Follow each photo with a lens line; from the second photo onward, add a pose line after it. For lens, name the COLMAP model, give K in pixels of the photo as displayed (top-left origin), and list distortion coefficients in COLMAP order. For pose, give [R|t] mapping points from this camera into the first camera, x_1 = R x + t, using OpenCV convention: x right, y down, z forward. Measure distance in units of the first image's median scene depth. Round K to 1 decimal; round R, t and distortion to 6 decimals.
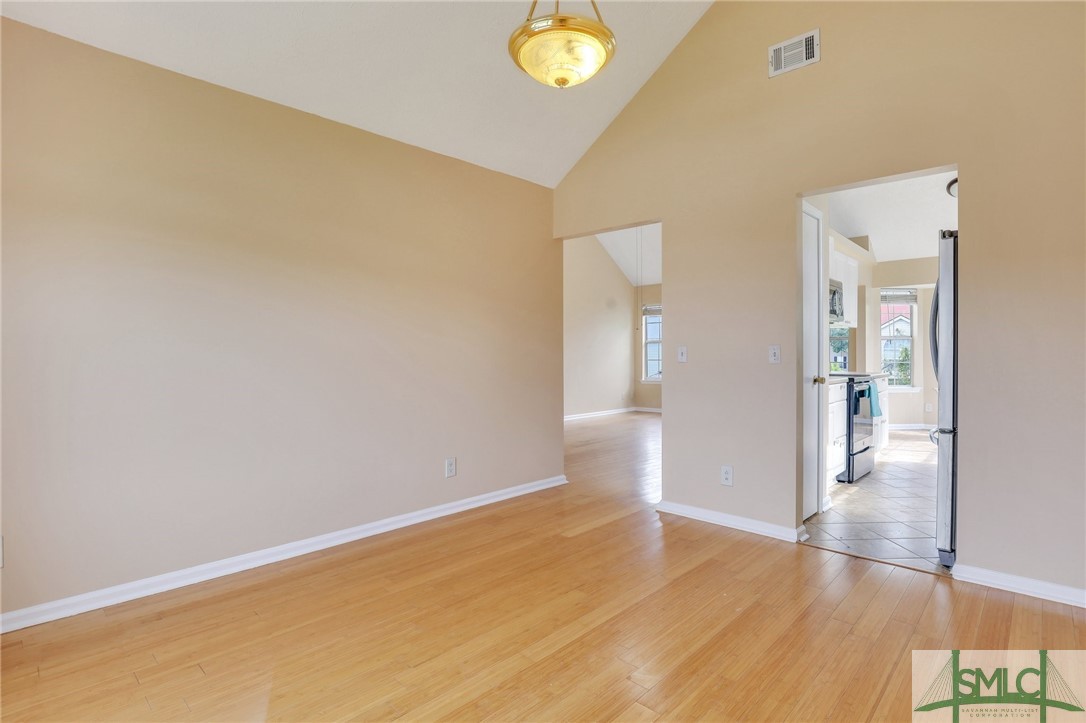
lens RADIAL K [[538.5, 0, 545.0], [0, 538.5, 351.5], [0, 0, 1]] dist [-0.020366, -0.001454]
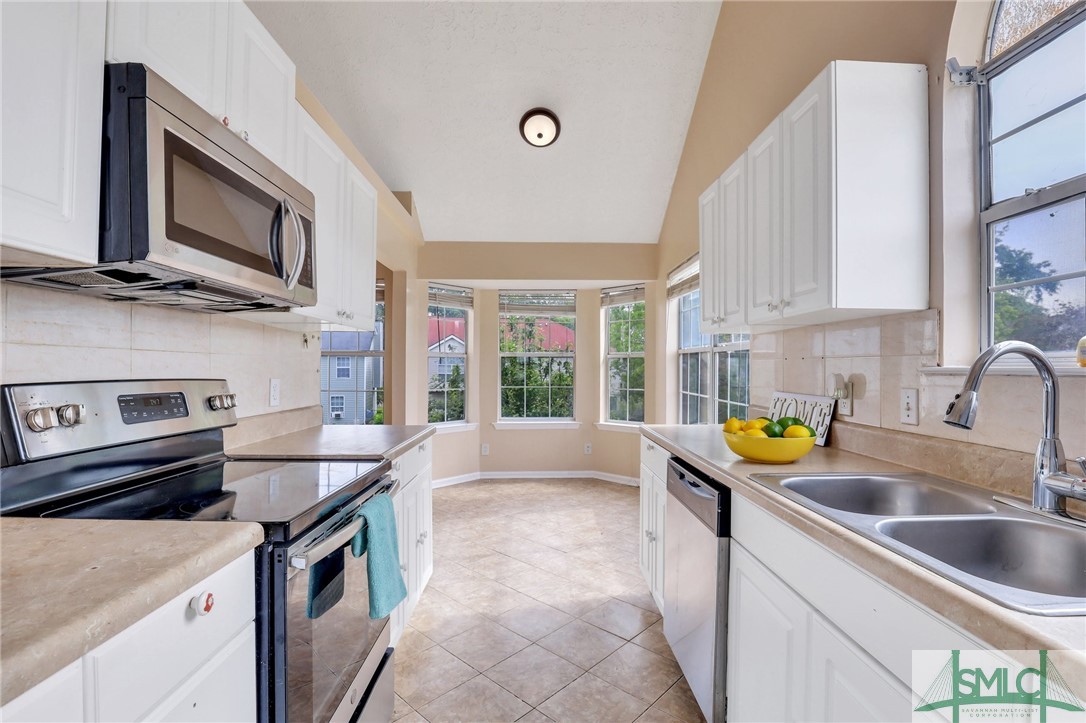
lens RADIAL K [[511.4, 0, 543.9], [0, 511.4, 366.8], [0, 0, 1]] dist [-0.033199, 0.003993]
pose [[0.720820, 0.005496, 0.693100, 0.676681], [-0.007998, 0.999968, 0.000390, -0.026760], [-0.693076, -0.005825, 0.720841, 1.021424]]
